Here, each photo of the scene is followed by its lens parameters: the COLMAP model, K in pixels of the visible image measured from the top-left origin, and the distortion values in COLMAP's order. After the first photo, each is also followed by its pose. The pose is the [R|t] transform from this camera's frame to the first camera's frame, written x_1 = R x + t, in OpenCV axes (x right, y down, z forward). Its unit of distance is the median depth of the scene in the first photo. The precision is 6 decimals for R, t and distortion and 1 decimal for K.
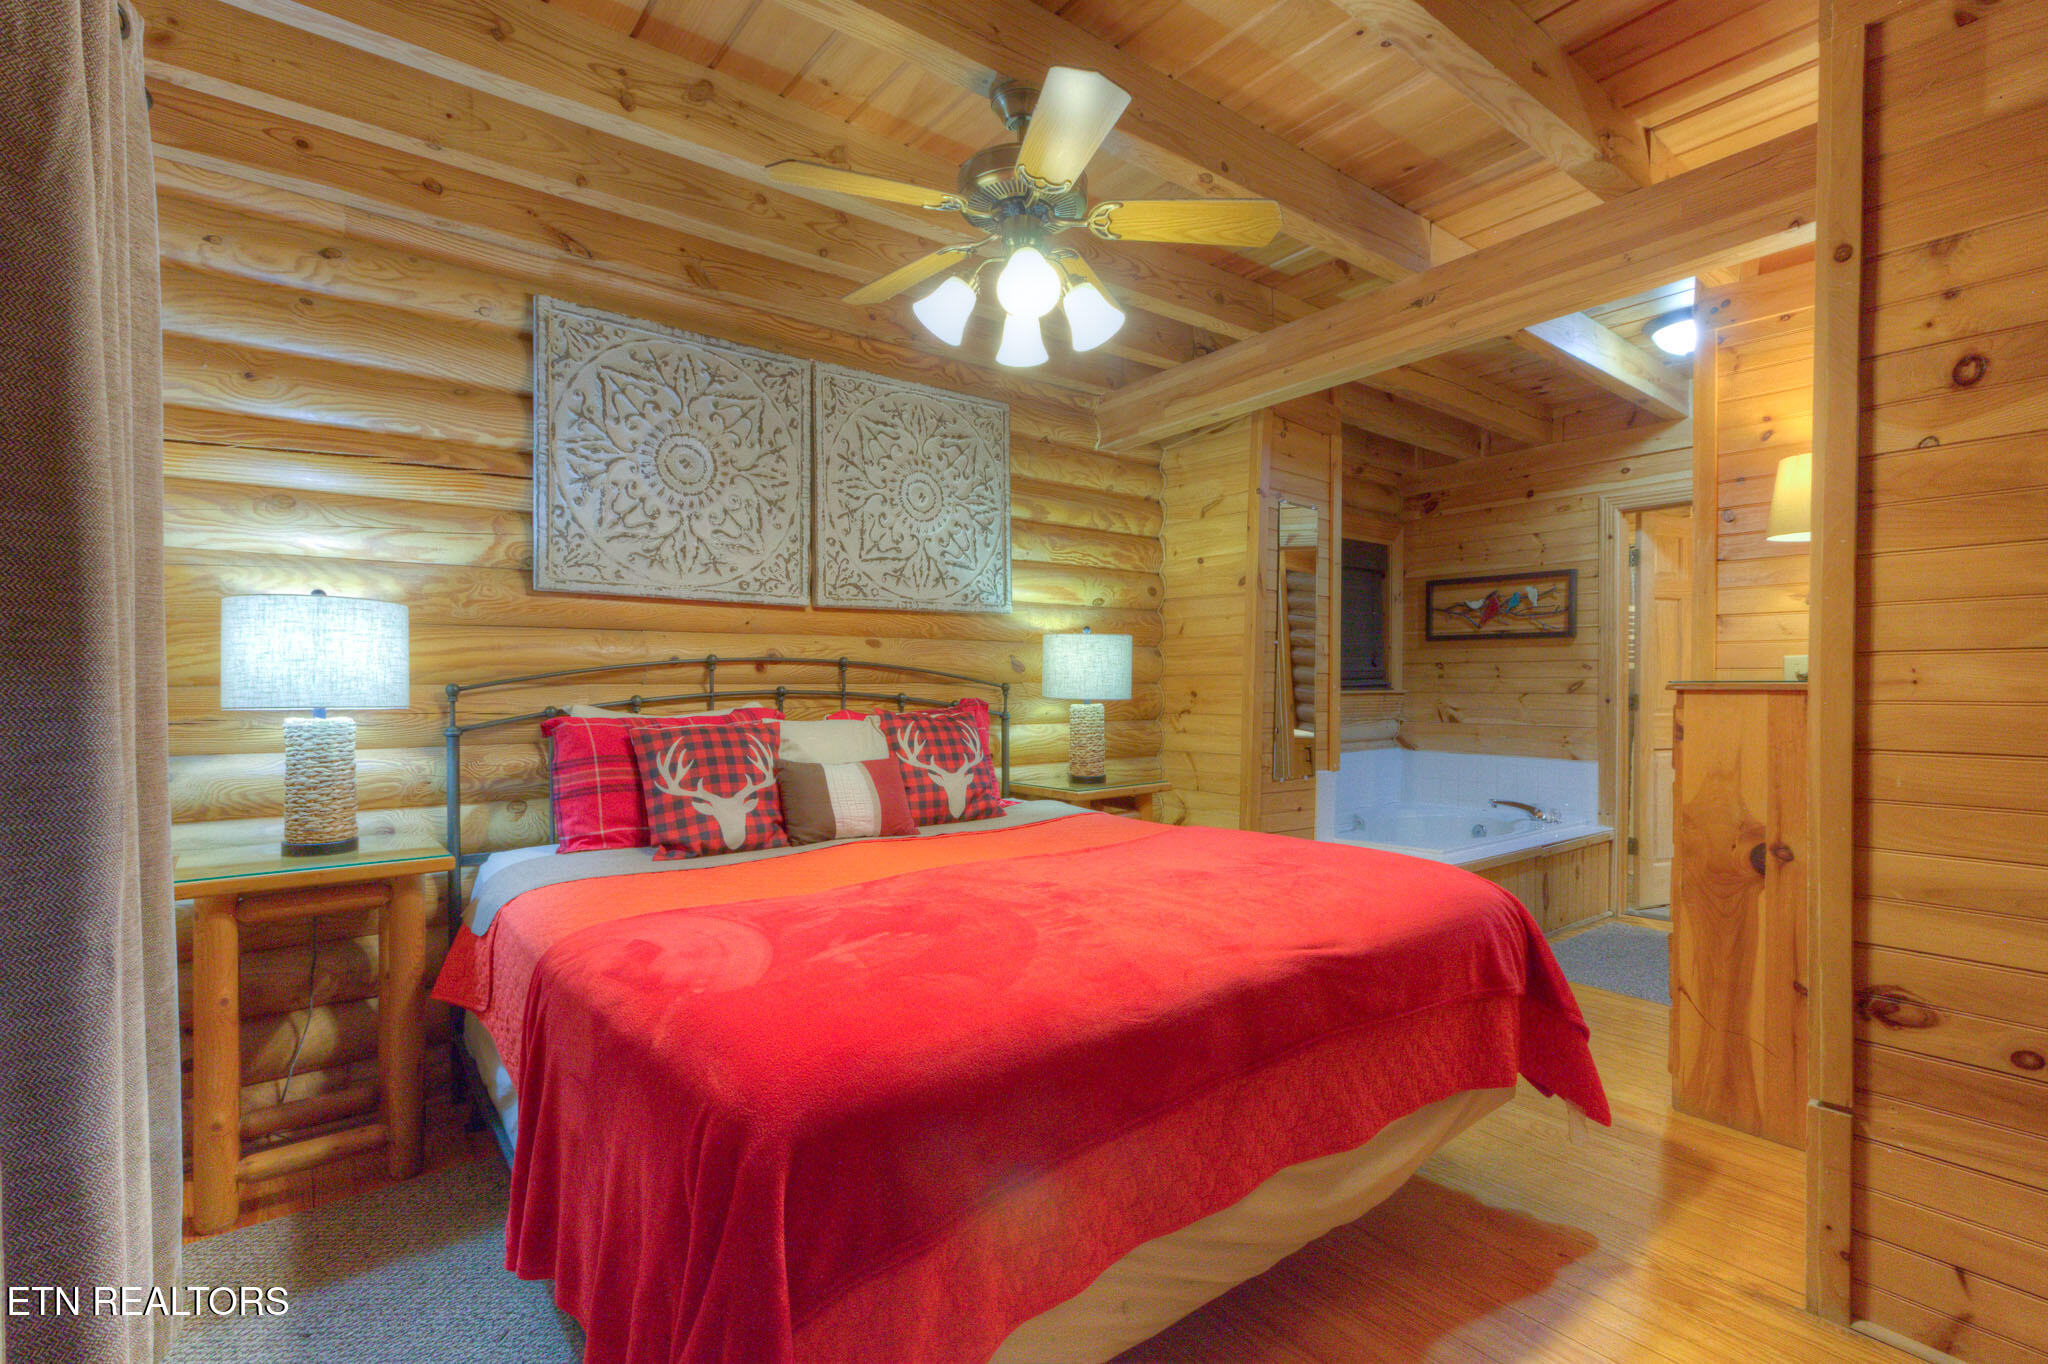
lens RADIAL K [[930.4, 0, 1026.4], [0, 930.4, 694.8], [0, 0, 1]] dist [-0.002683, 0.003942]
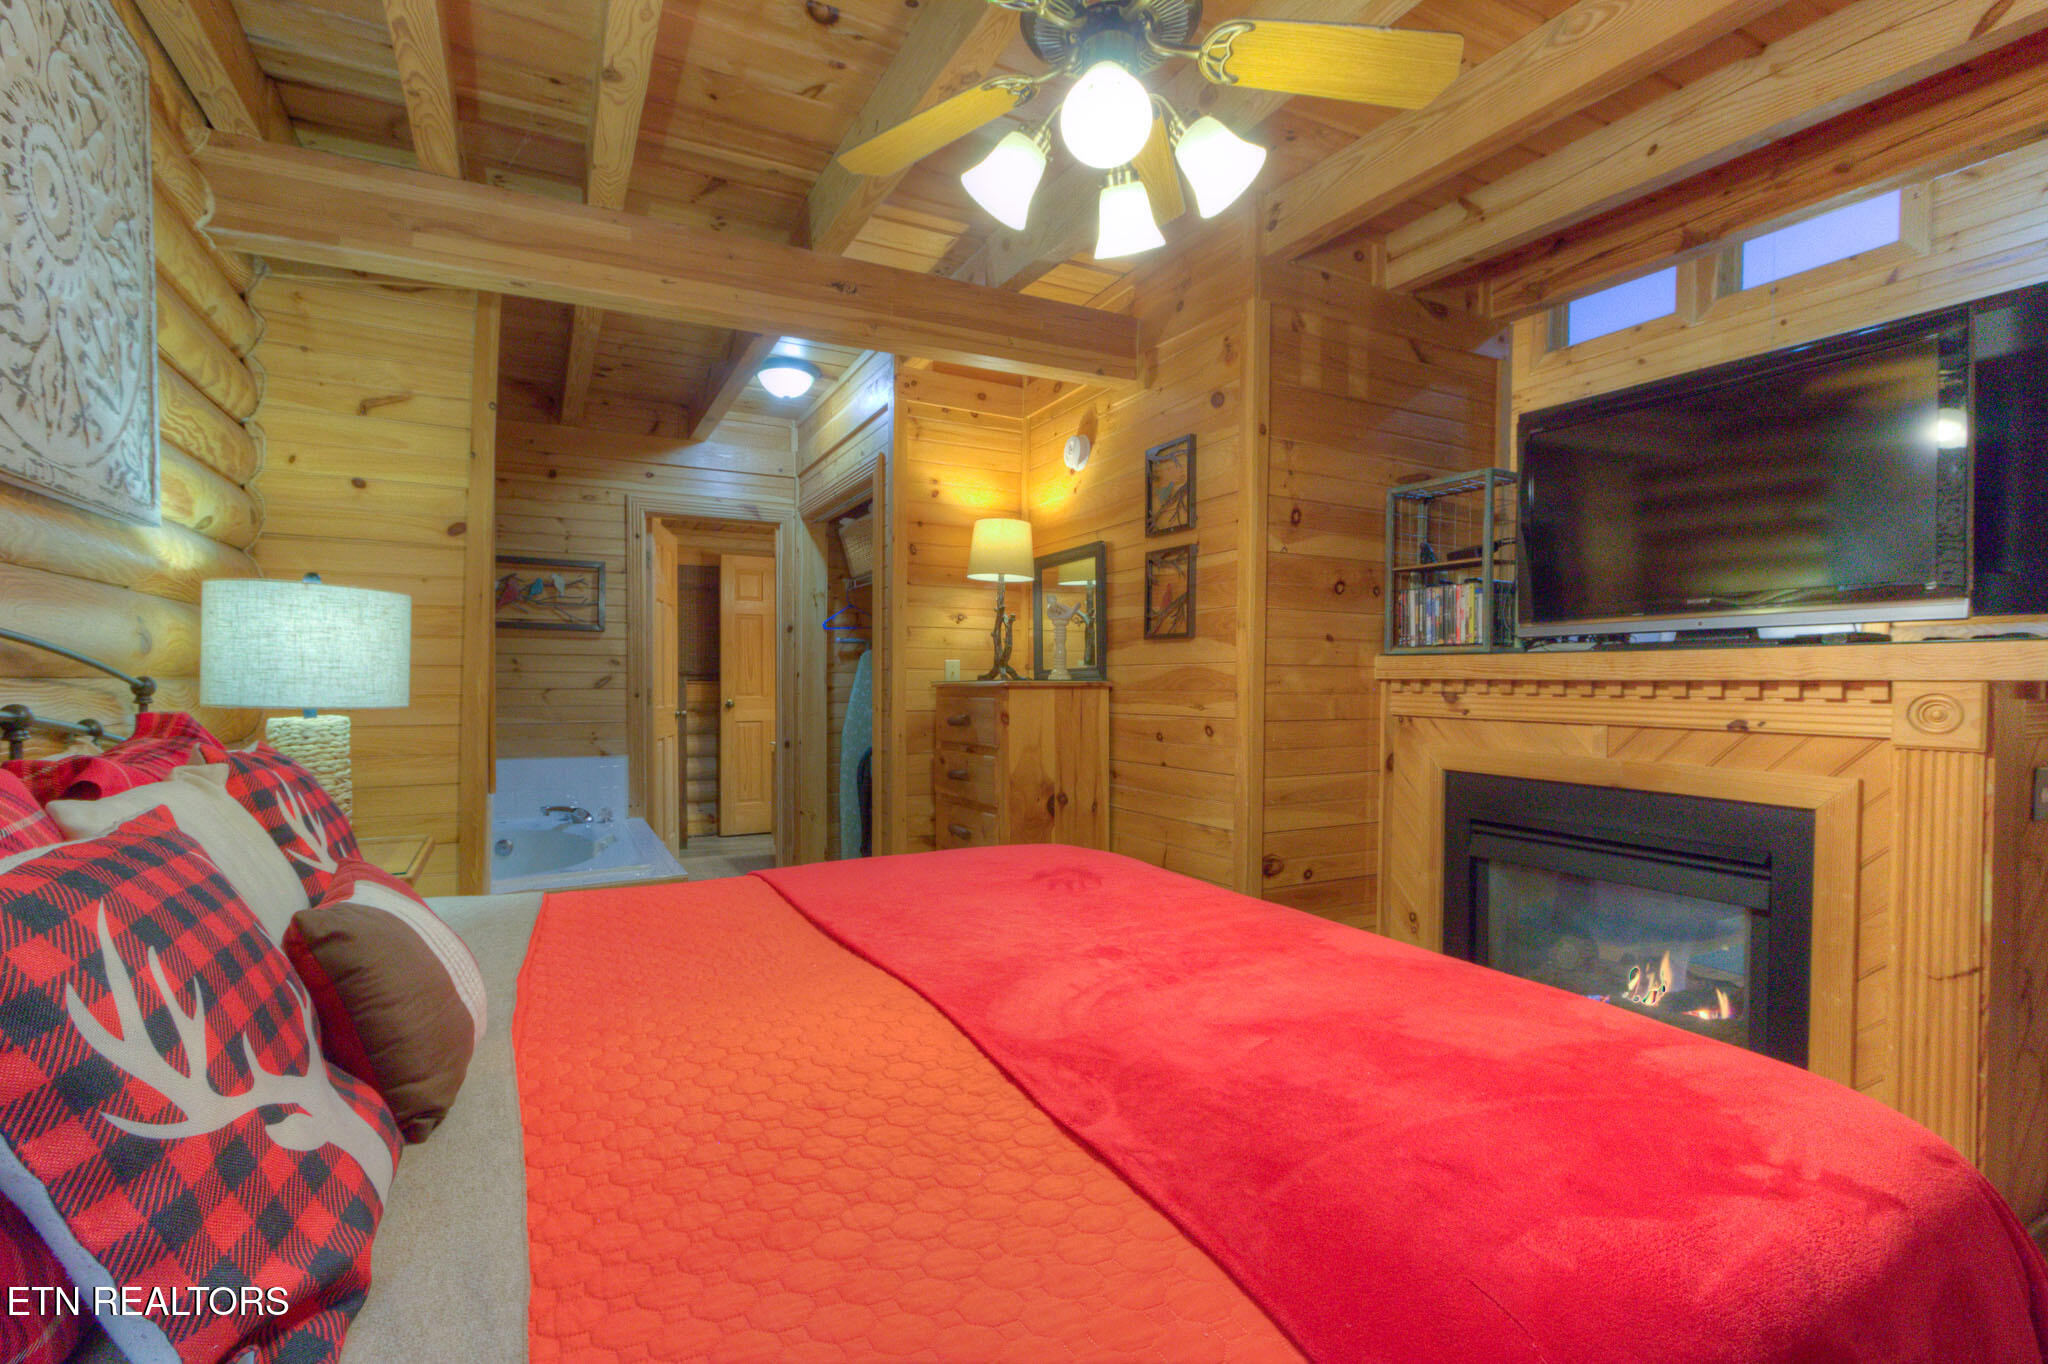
lens RADIAL K [[930.4, 0, 1026.4], [0, 930.4, 694.8], [0, 0, 1]] dist [-0.002683, 0.003942]
pose [[0.191734, -0.015646, 0.981322, -0.291608], [0.005883, 0.999873, 0.014792, -0.006601], [-0.981429, 0.002937, 0.191802, 0.368226]]
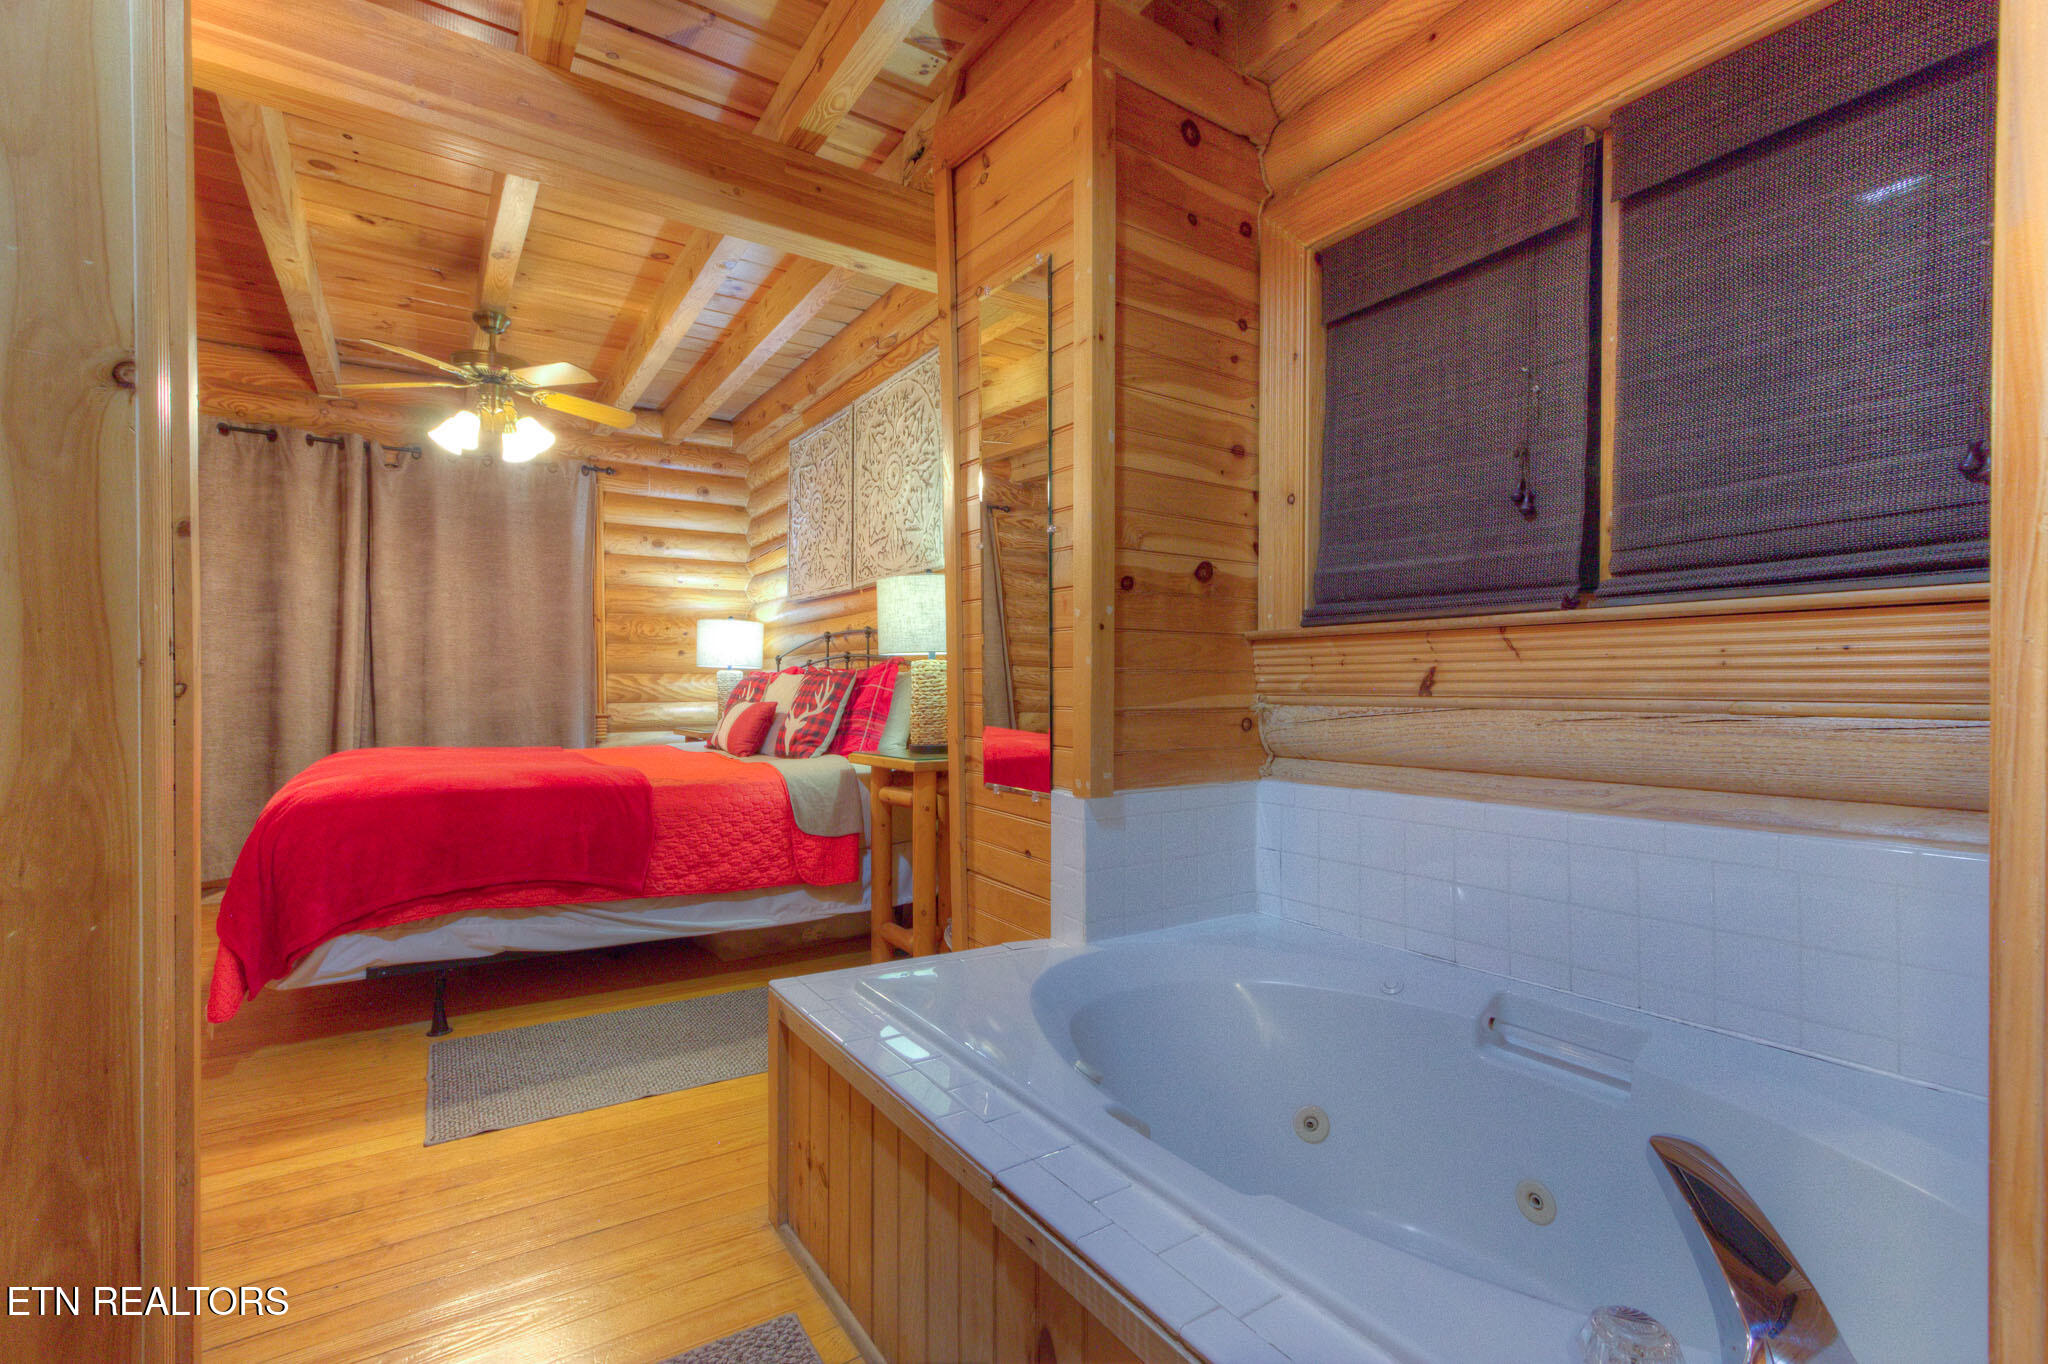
lens RADIAL K [[930.4, 0, 1026.4], [0, 930.4, 694.8], [0, 0, 1]] dist [-0.002683, 0.003942]
pose [[-0.081804, 0.010745, -0.996591, 0.689445], [-0.009120, 0.999892, 0.011529, 0.023252], [0.996607, 0.010032, -0.081697, 0.882256]]
